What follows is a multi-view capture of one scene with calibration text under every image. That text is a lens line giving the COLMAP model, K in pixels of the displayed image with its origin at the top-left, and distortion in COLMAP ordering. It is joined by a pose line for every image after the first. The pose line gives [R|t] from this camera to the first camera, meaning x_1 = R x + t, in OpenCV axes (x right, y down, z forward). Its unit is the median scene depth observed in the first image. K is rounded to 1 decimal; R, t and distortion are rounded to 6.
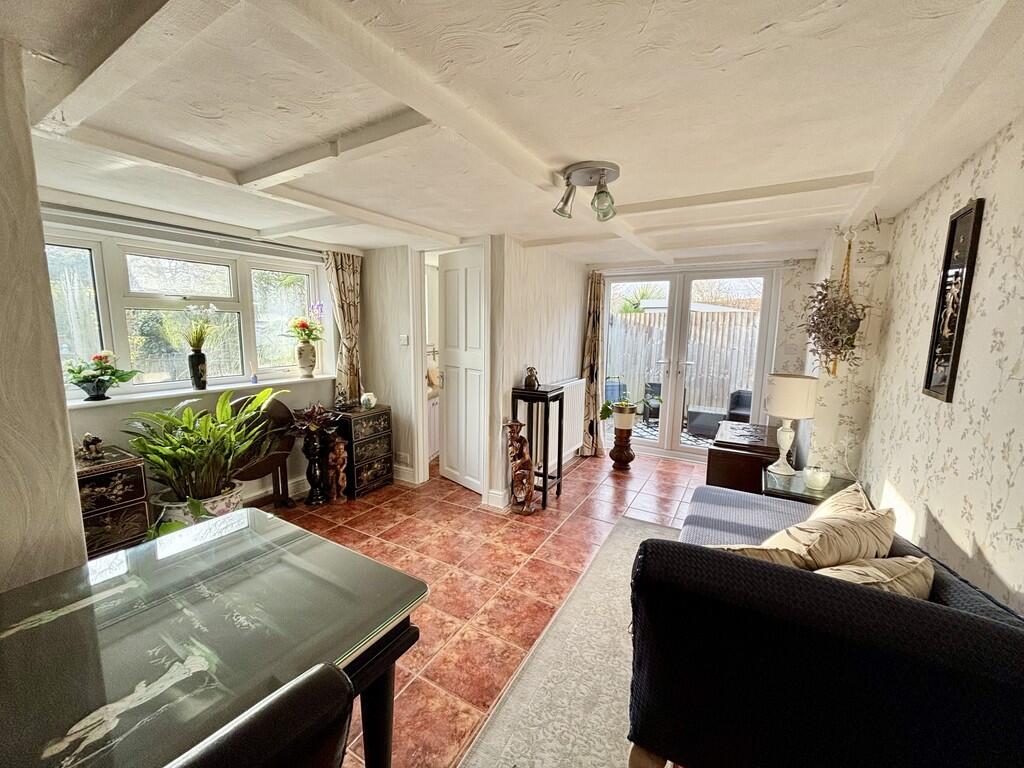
lens RADIAL K [[409.4, 0, 512.0], [0, 409.4, 388.6], [0, 0, 1]] dist [0.004680, -0.000107]
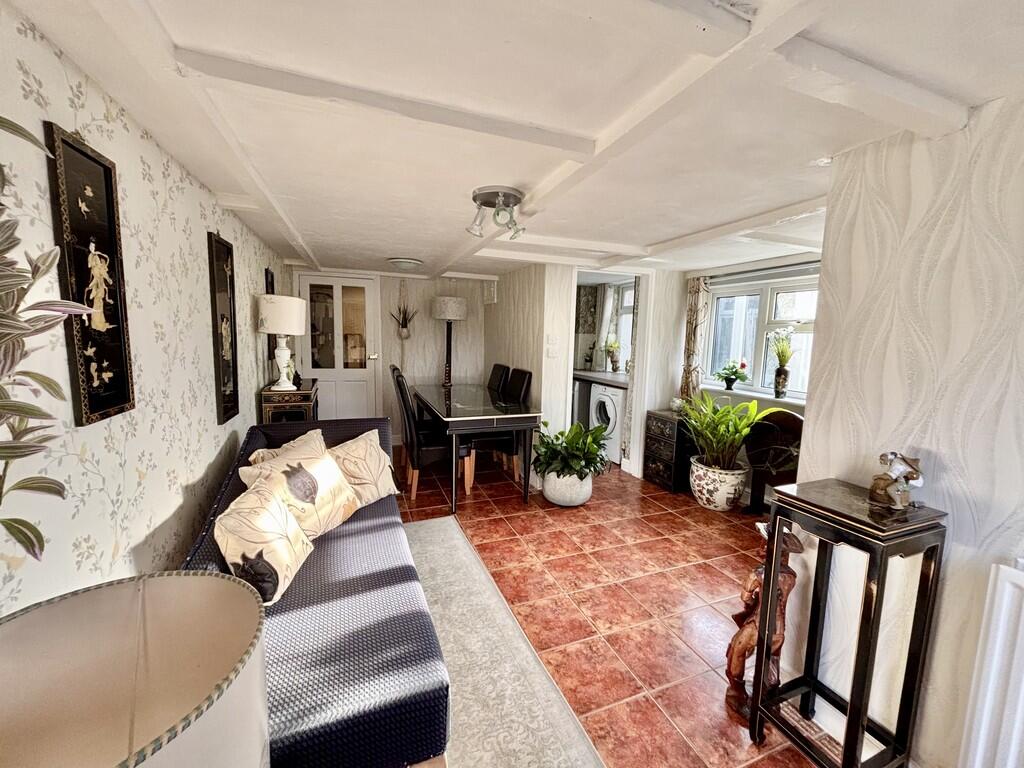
lens RADIAL K [[409.4, 0, 512.5], [0, 409.4, 379.6], [0, 0, 1]] dist [0.004680, -0.000107]
pose [[-0.617630, 0.055412, -0.784514, 0.783622], [-0.153097, 0.969961, 0.189041, -0.188025], [0.771424, 0.236864, -0.590594, 1.310562]]
